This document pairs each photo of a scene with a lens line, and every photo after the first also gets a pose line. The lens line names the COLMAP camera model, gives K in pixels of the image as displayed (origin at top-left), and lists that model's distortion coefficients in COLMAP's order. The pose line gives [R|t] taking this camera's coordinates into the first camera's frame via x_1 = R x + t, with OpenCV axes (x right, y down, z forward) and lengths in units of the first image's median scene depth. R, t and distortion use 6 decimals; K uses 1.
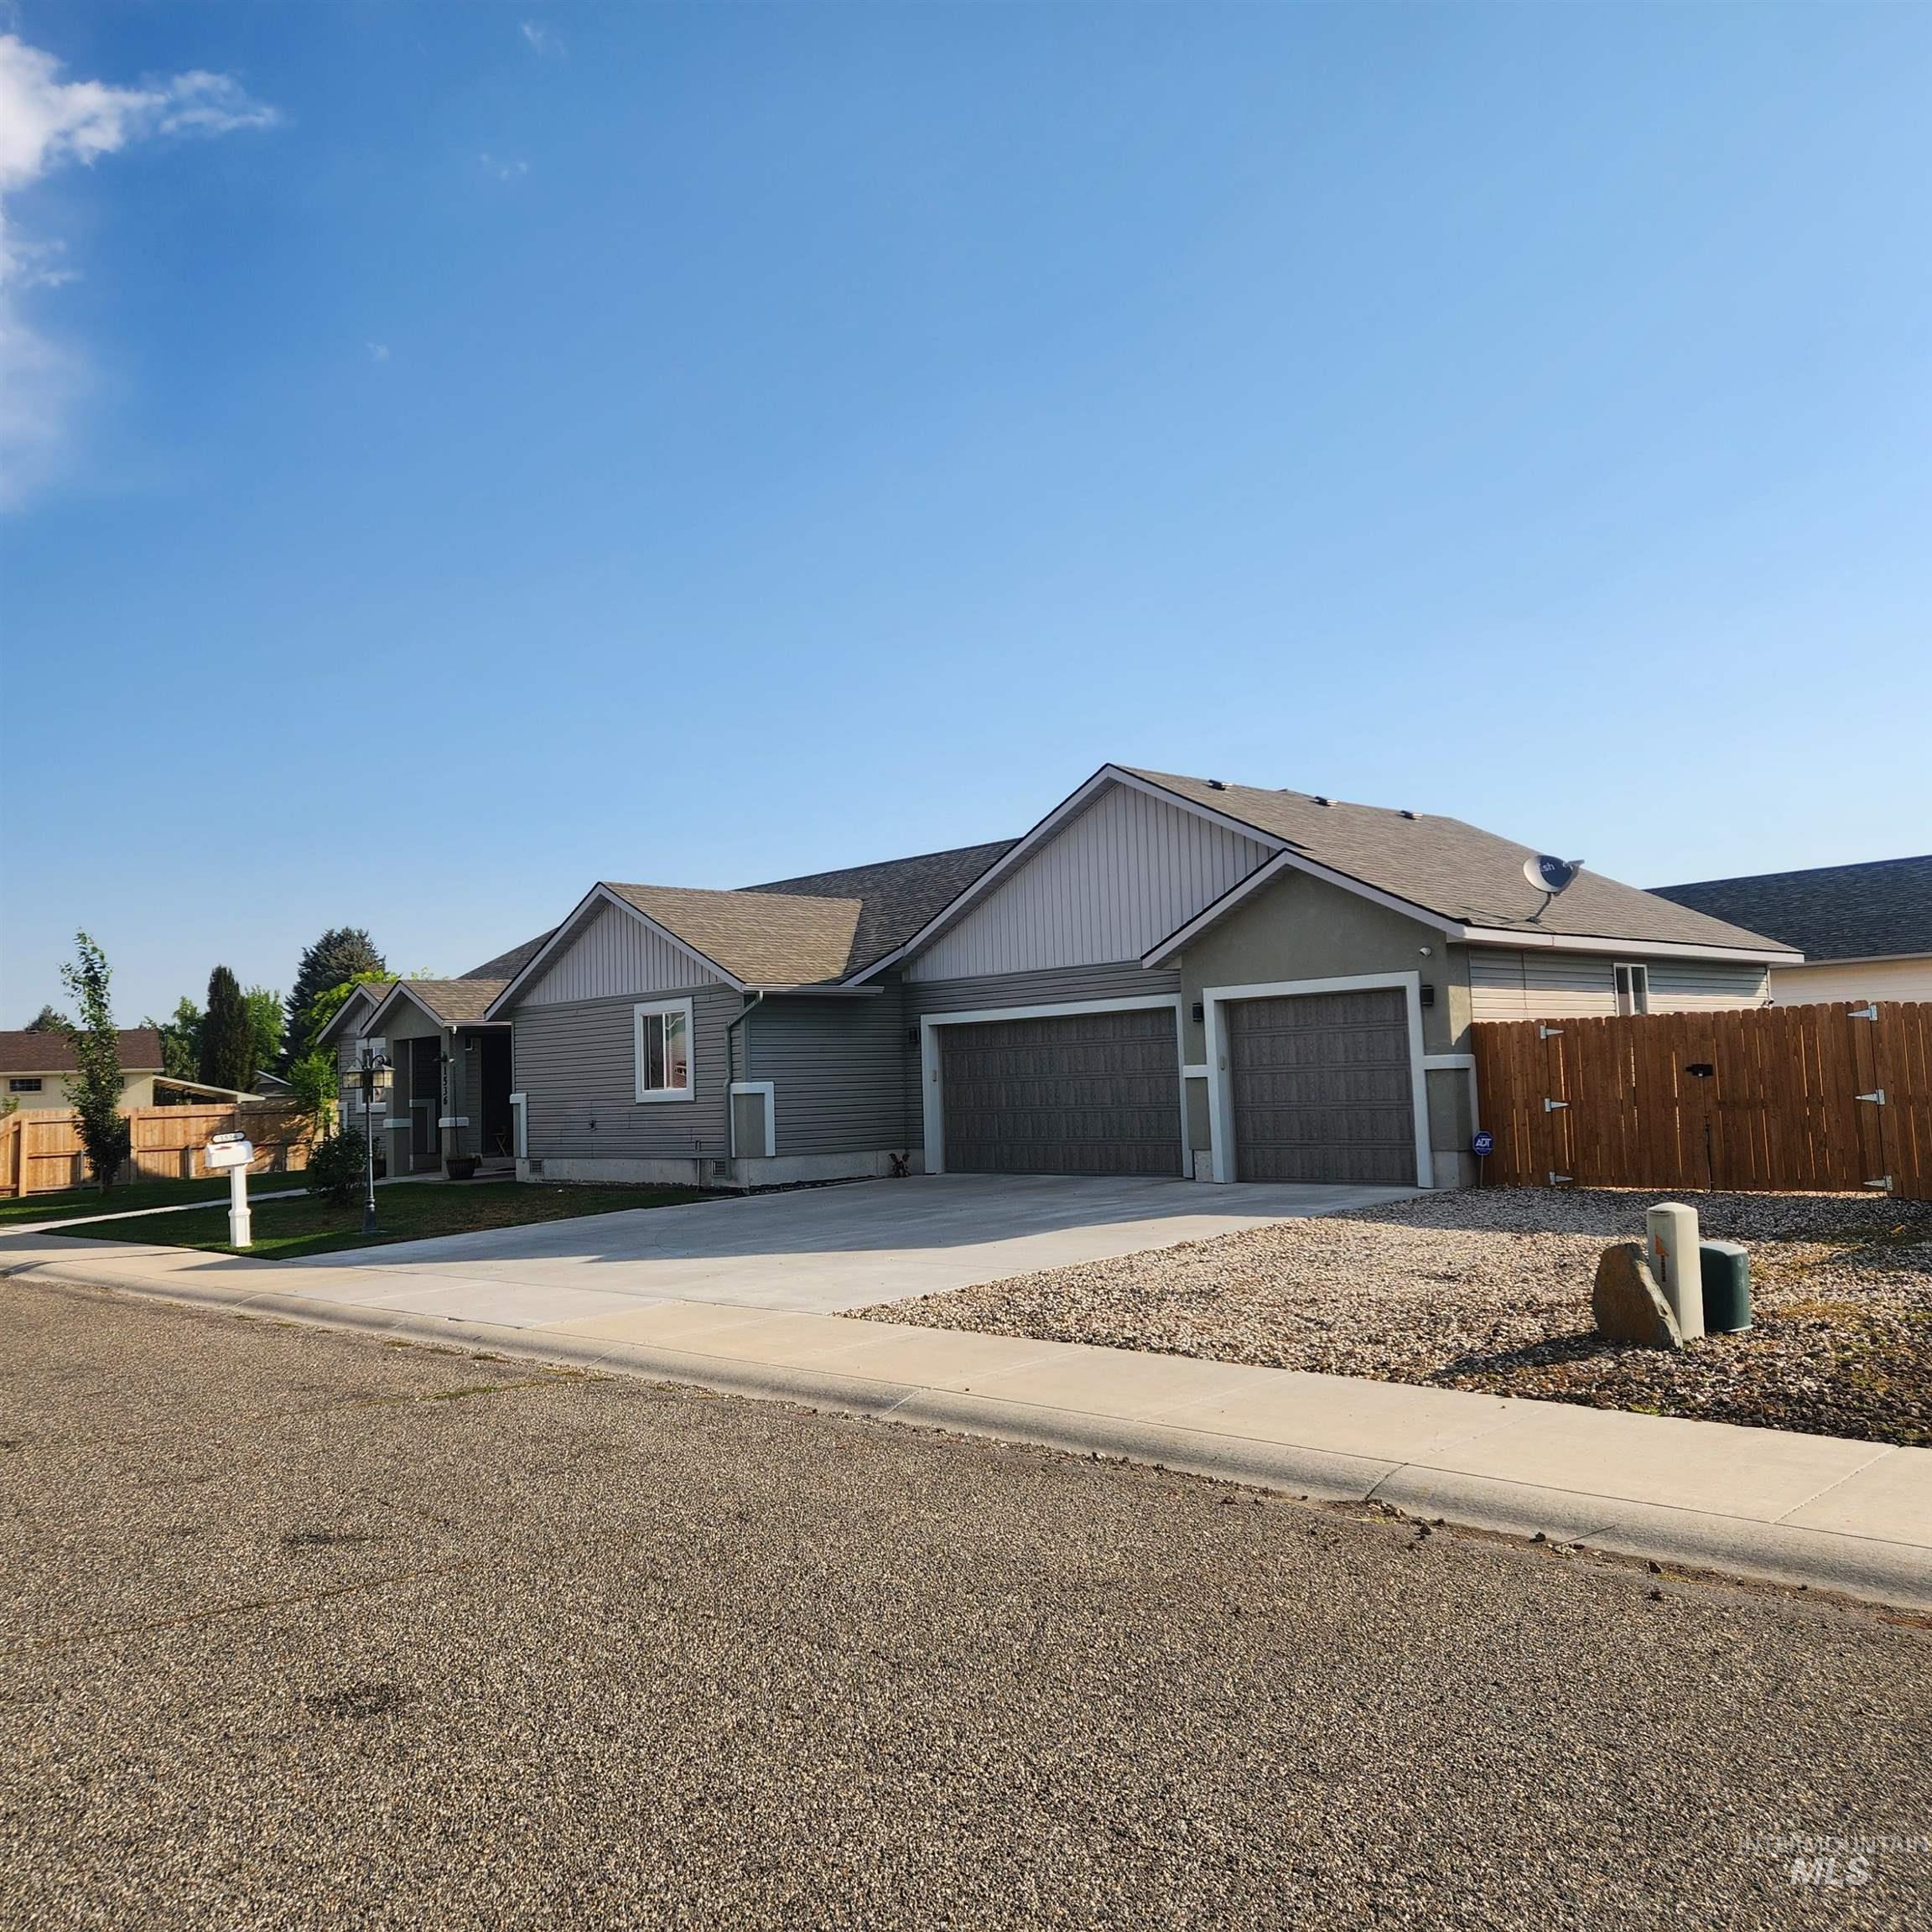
lens RADIAL K [[1712.4, 0, 942.9], [0, 1712.4, 962.6], [0, 0, 1]] dist [0.090171, -0.099178]
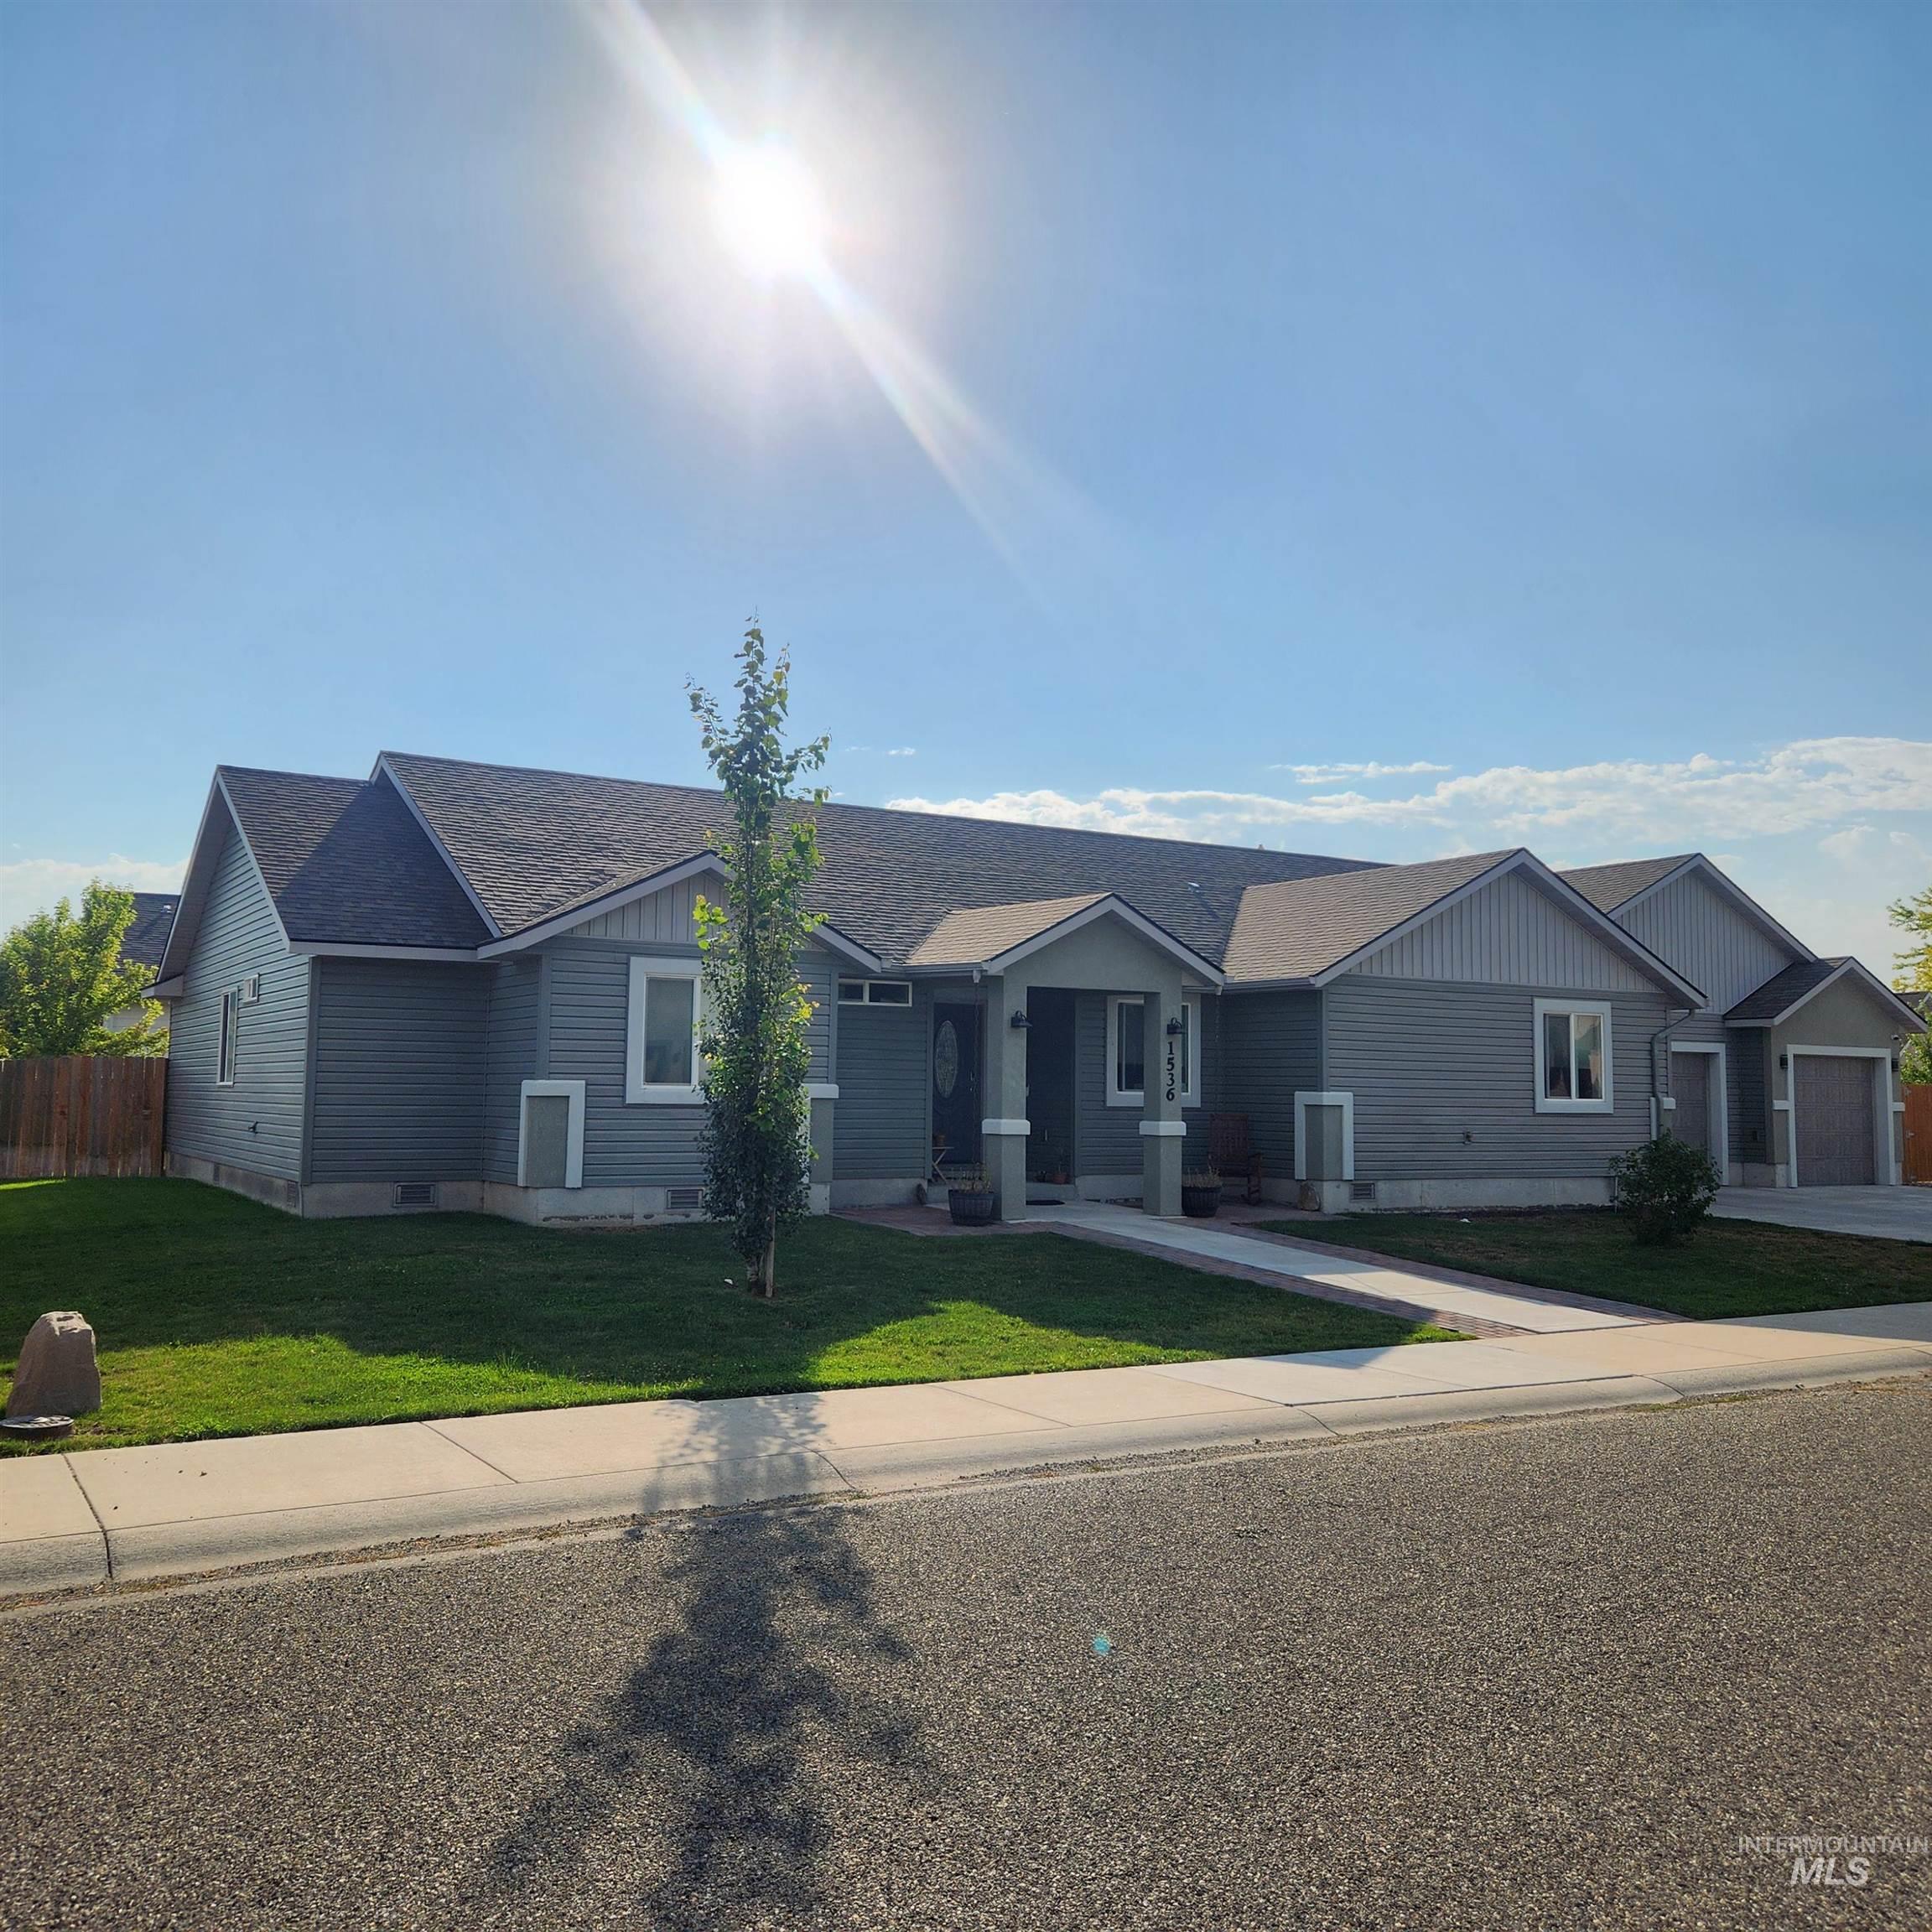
lens RADIAL K [[1712.4, 0, 942.9], [0, 1712.4, 962.6], [0, 0, 1]] dist [0.090171, -0.099178]
pose [[0.226893, 0.112928, 0.967350, -1.101340], [-0.091055, 0.991364, -0.094374, 0.116636], [-0.969654, -0.066669, 0.235216, 1.097176]]
